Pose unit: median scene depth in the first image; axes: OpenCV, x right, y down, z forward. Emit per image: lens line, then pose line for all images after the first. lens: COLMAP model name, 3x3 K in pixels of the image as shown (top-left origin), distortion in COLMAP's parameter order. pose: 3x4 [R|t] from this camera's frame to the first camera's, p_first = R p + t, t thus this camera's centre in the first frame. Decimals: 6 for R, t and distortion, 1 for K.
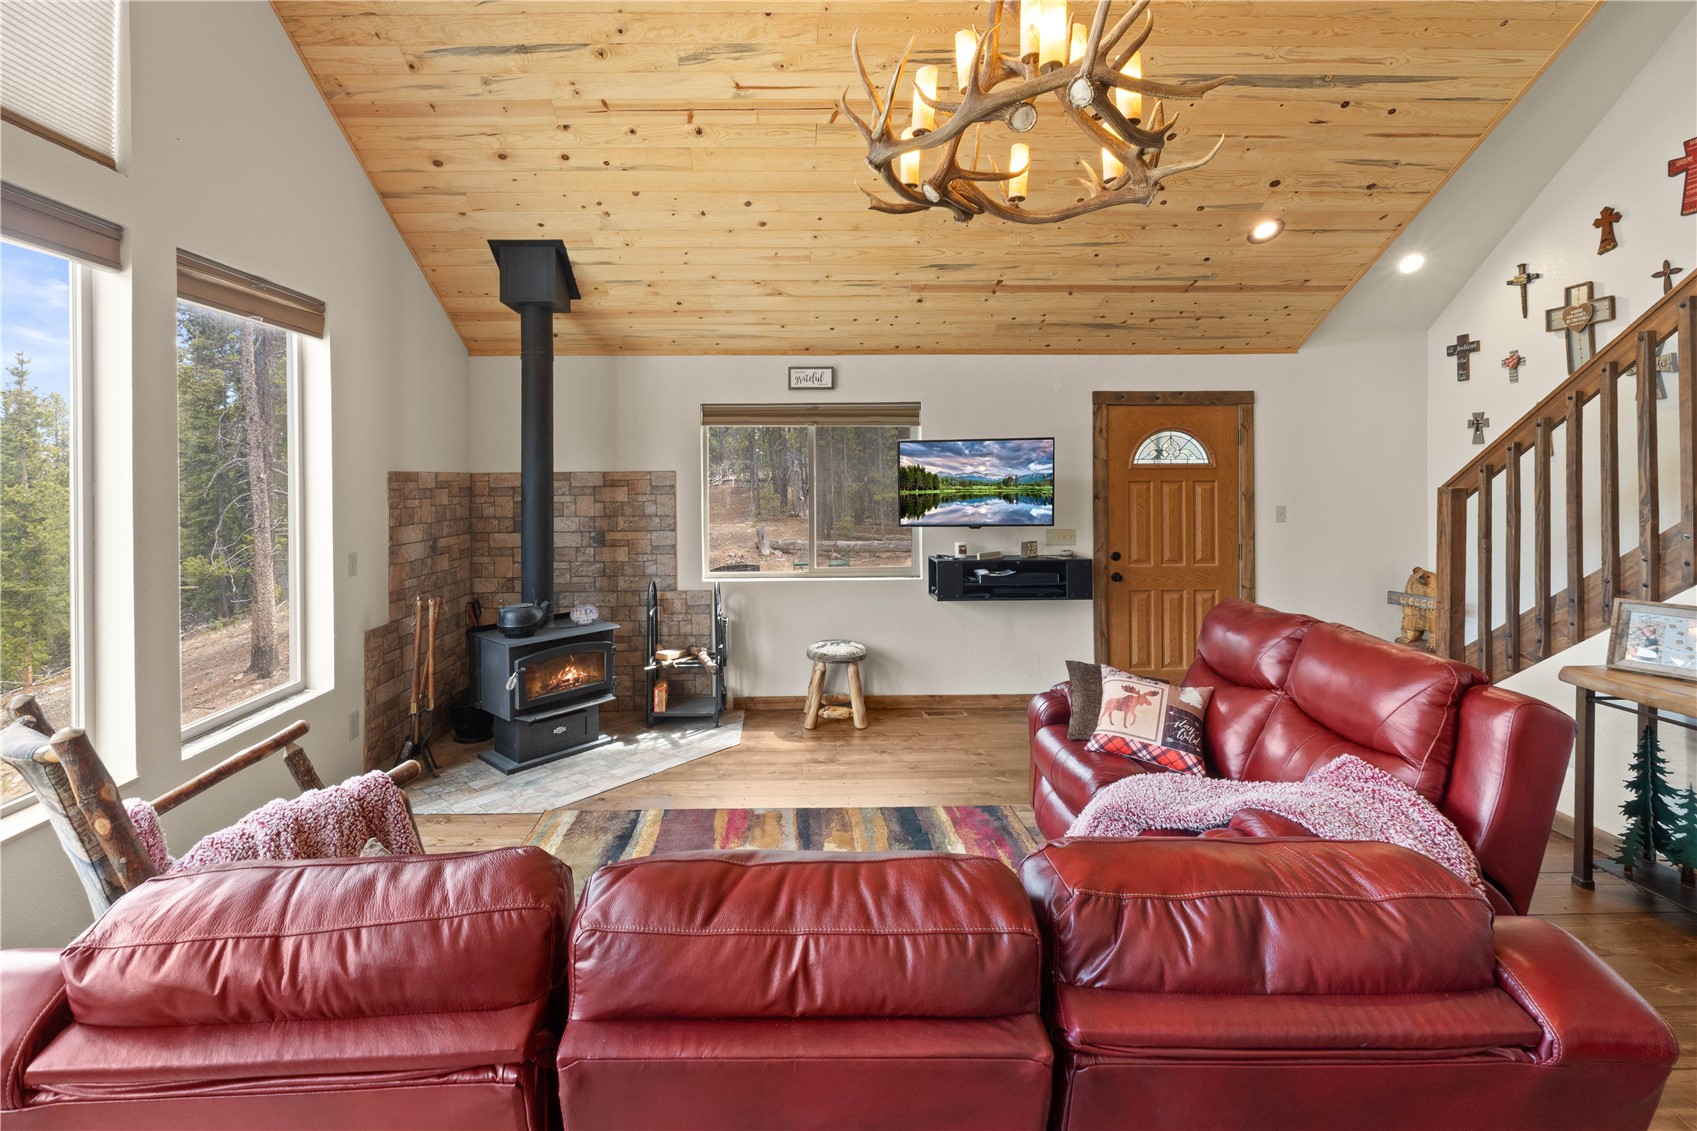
lens RADIAL K [[754.6, 0, 798.4], [0, 754.6, 479.8], [0, 0, 1]] dist [-0.002562, -0.000288]
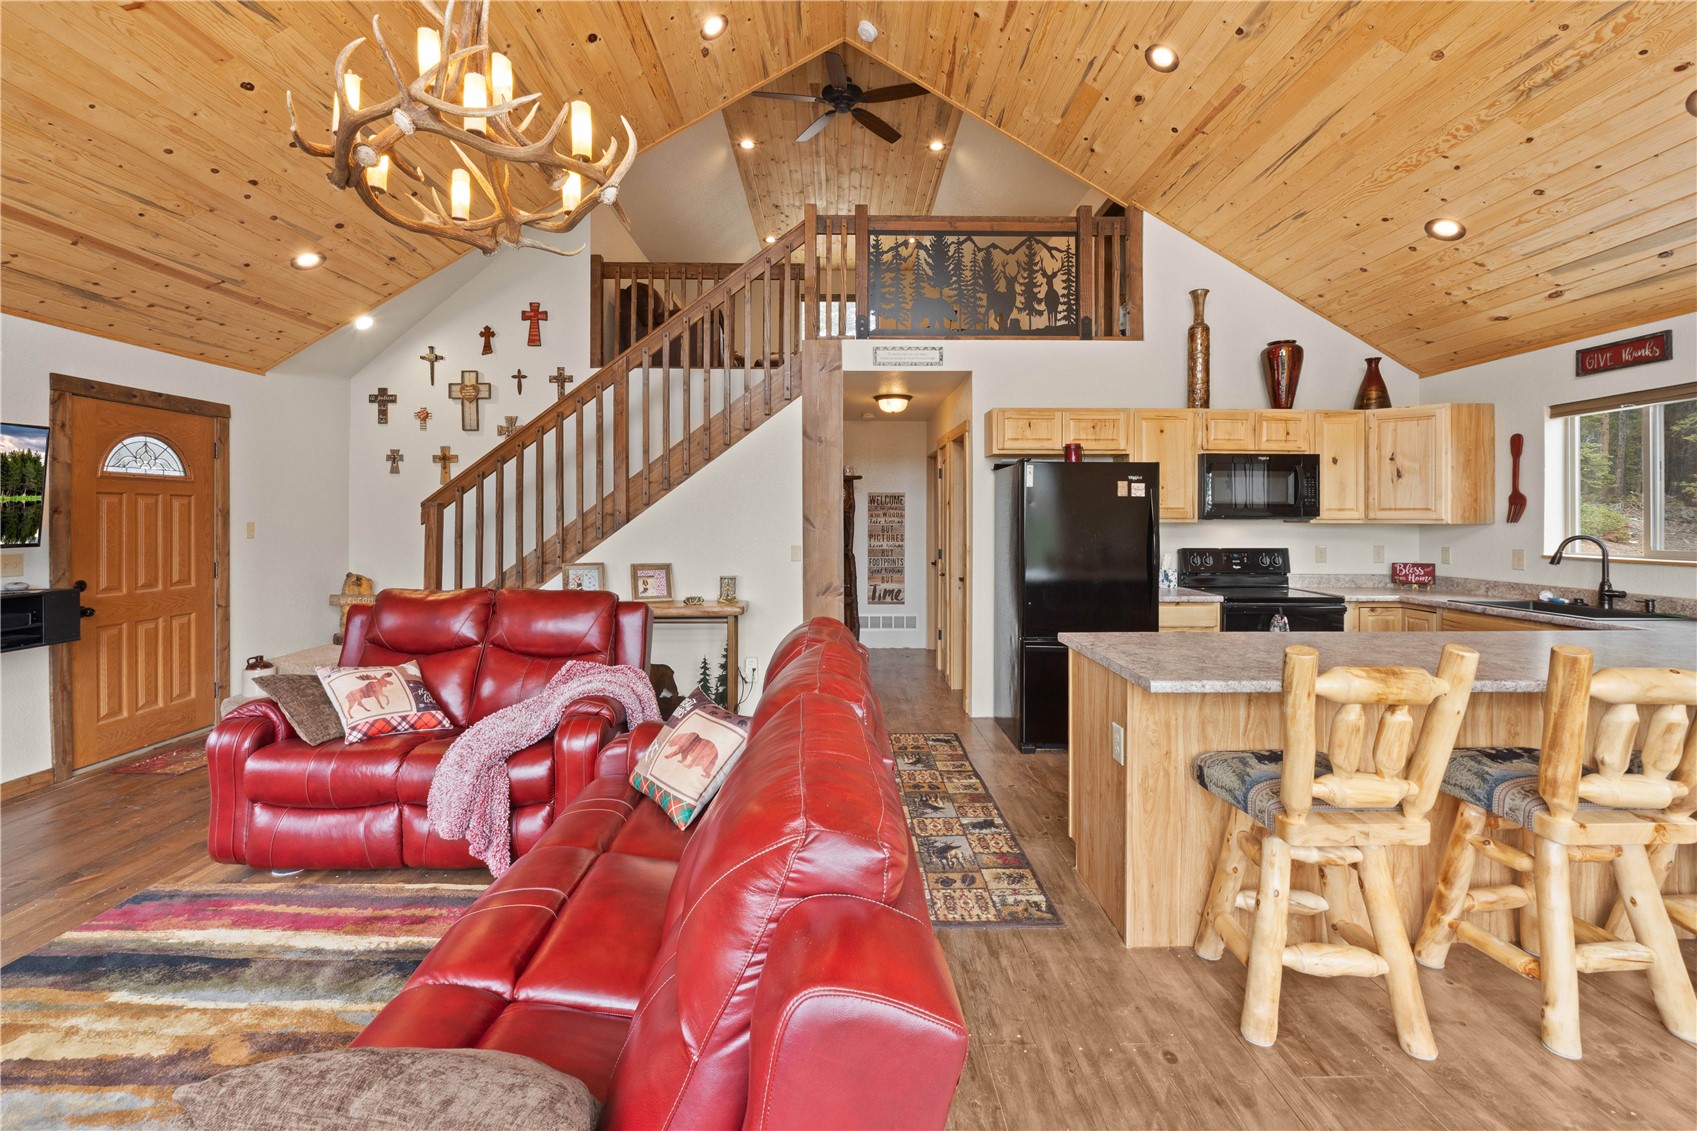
lens RADIAL K [[733.2, 0, 849.8], [0, 733.2, 517.7], [0, 0, 1]] dist [-0.003181, -0.000807]
pose [[0.006137, 0.005194, 0.999968, -0.366810], [0.002420, 0.999984, -0.005209, 0.038164], [-0.999978, 0.002452, 0.006124, 0.197950]]
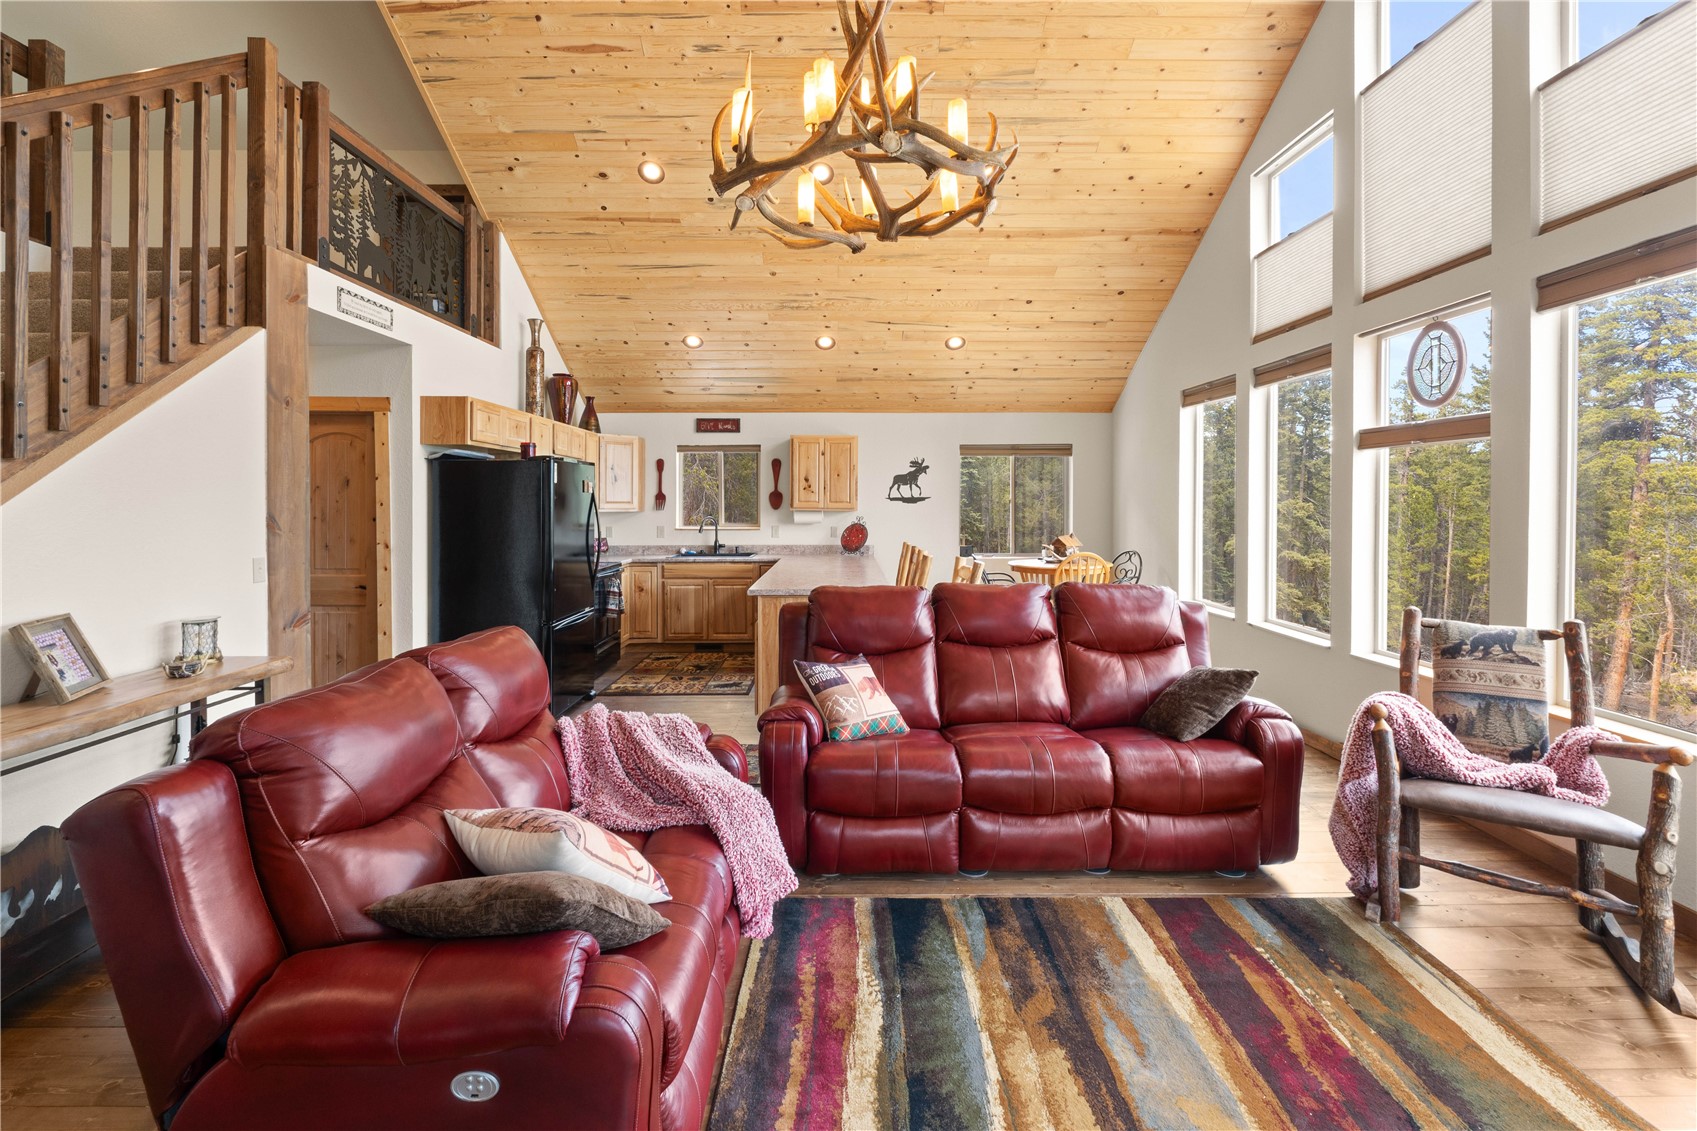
lens RADIAL K [[743.0, 0, 846.1], [0, 743.0, 511.8], [0, 0, 1]] dist [-0.003529, -0.000515]
pose [[-0.999867, 0.005057, 0.015476, 0.138671], [0.005317, 0.999845, 0.016761, 0.019875], [-0.015389, 0.016841, -0.999740, 0.981688]]
